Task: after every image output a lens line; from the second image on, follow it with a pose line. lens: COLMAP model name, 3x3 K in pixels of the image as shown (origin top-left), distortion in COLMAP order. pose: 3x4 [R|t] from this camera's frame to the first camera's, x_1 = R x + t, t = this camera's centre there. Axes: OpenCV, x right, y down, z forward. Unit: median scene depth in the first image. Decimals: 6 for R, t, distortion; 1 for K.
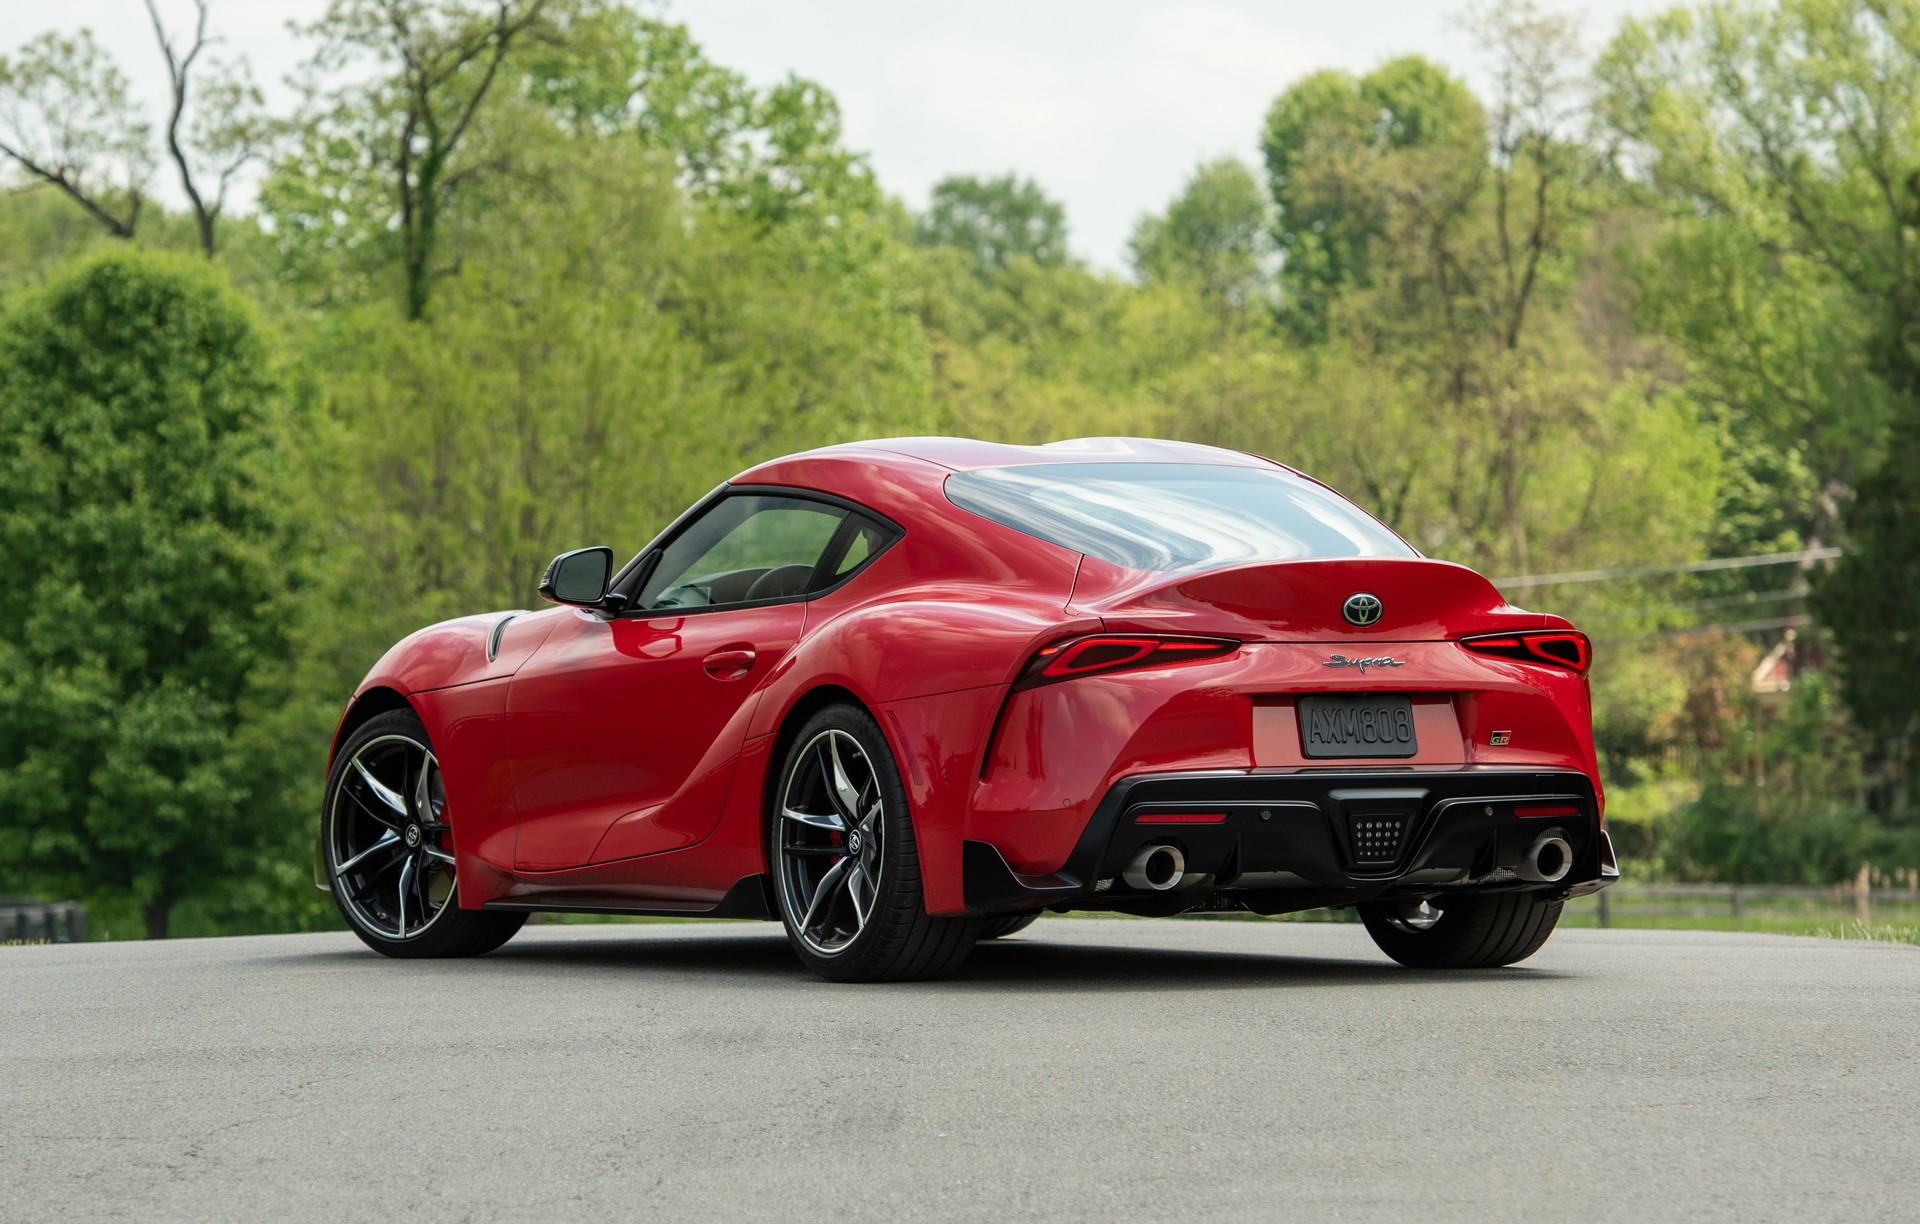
lens RADIAL K [[9445.1, 0, 960.0], [0, 9445.1, 612.0], [0, 0, 1]] dist [0.660964, 0.747767]
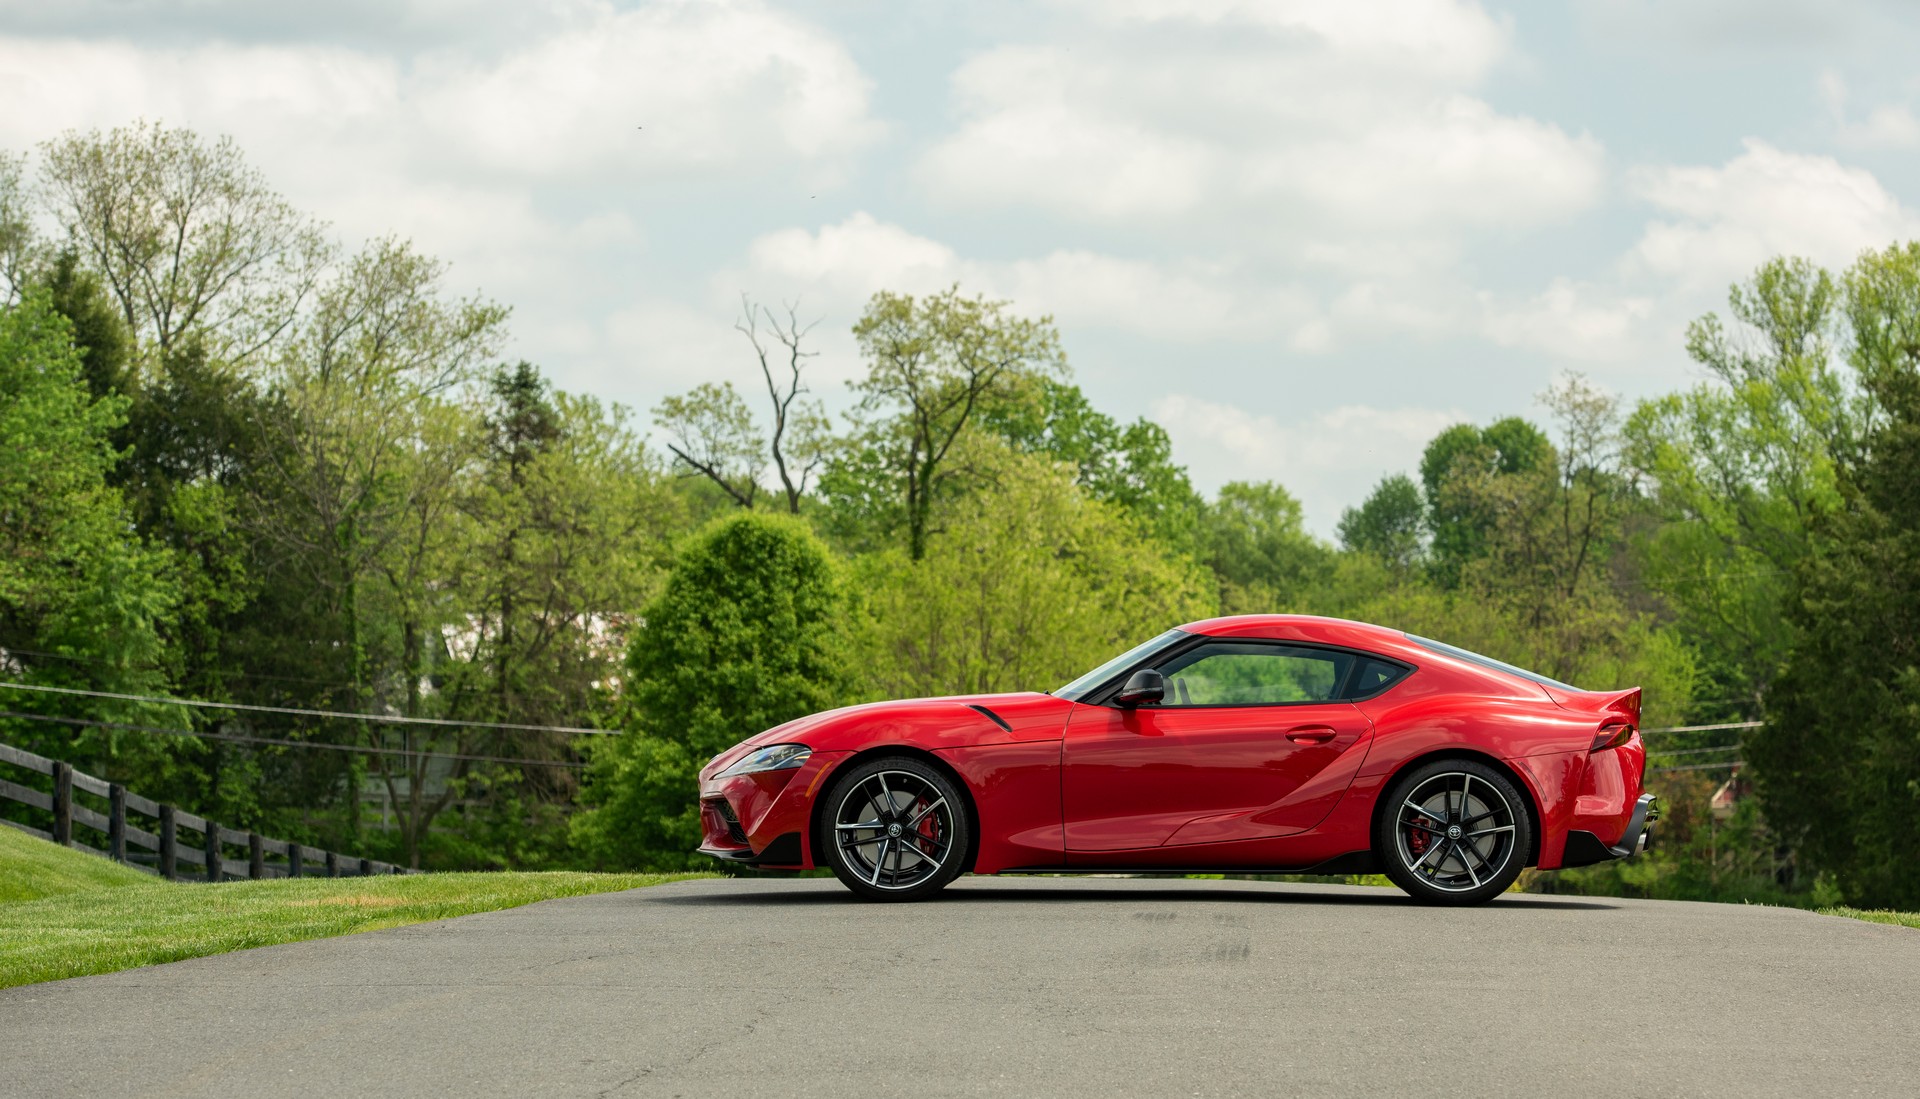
lens RADIAL K [[6606.0, 0, 960.0], [0, 6606.0, 549.5], [0, 0, 1]] dist [0.289359, -2.583562]
pose [[0.998961, 0.029285, -0.034911, -0.008683], [-0.030496, 0.998932, -0.034699, 0.007819], [0.033857, 0.035728, 0.998788, -0.169515]]
